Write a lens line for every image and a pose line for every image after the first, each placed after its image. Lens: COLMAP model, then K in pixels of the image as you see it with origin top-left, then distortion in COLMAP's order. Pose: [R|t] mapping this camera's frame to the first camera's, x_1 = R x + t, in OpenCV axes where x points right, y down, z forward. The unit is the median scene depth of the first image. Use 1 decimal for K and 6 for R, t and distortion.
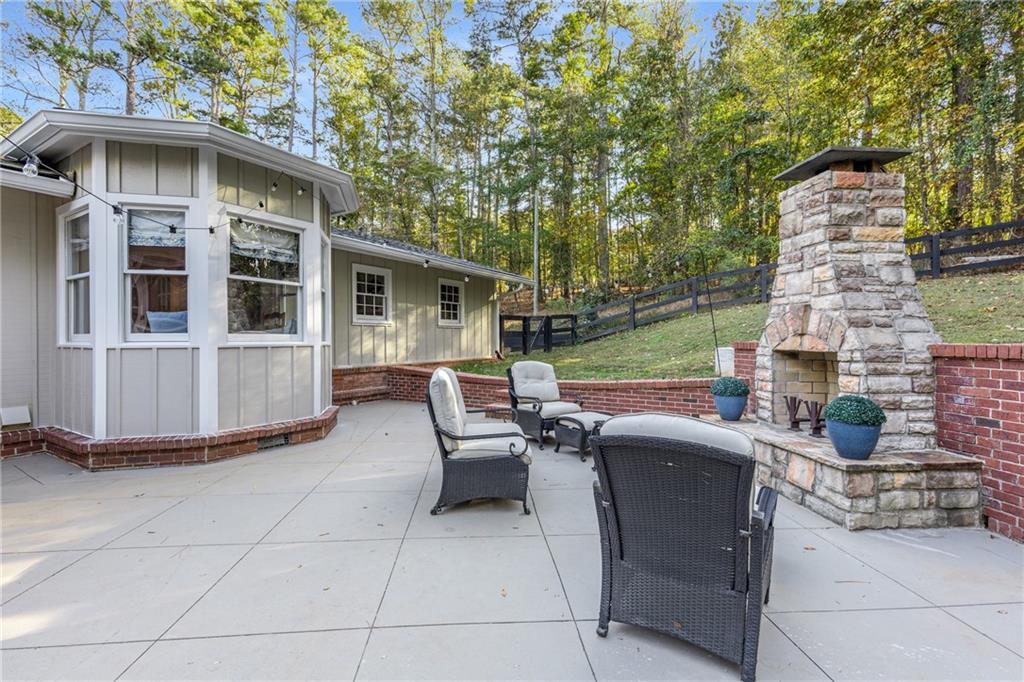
lens RADIAL K [[460.0, 0, 511.5], [0, 460.0, 338.6], [0, 0, 1]] dist [0.000684, 0.000988]
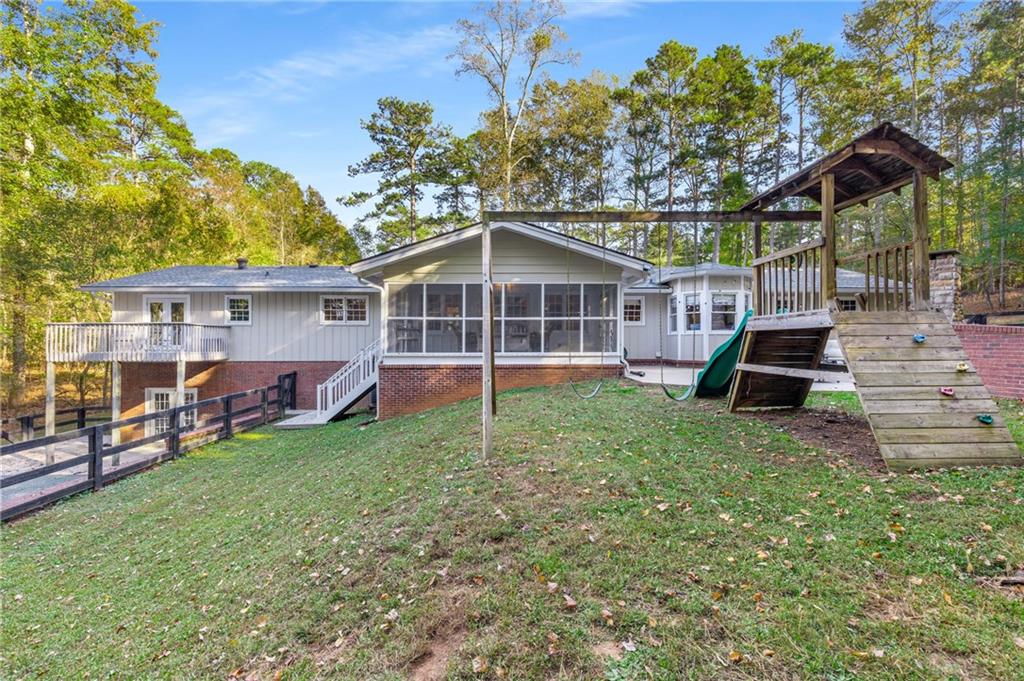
lens RADIAL K [[460.0, 0, 509.6], [0, 460.0, 337.4], [0, 0, 1]] dist [0.000684, 0.000988]
pose [[0.527453, -0.013404, -0.849478, 1.407413], [0.001321, 0.999887, -0.014957, 0.087935], [0.849583, 0.006767, 0.527411, -1.949423]]
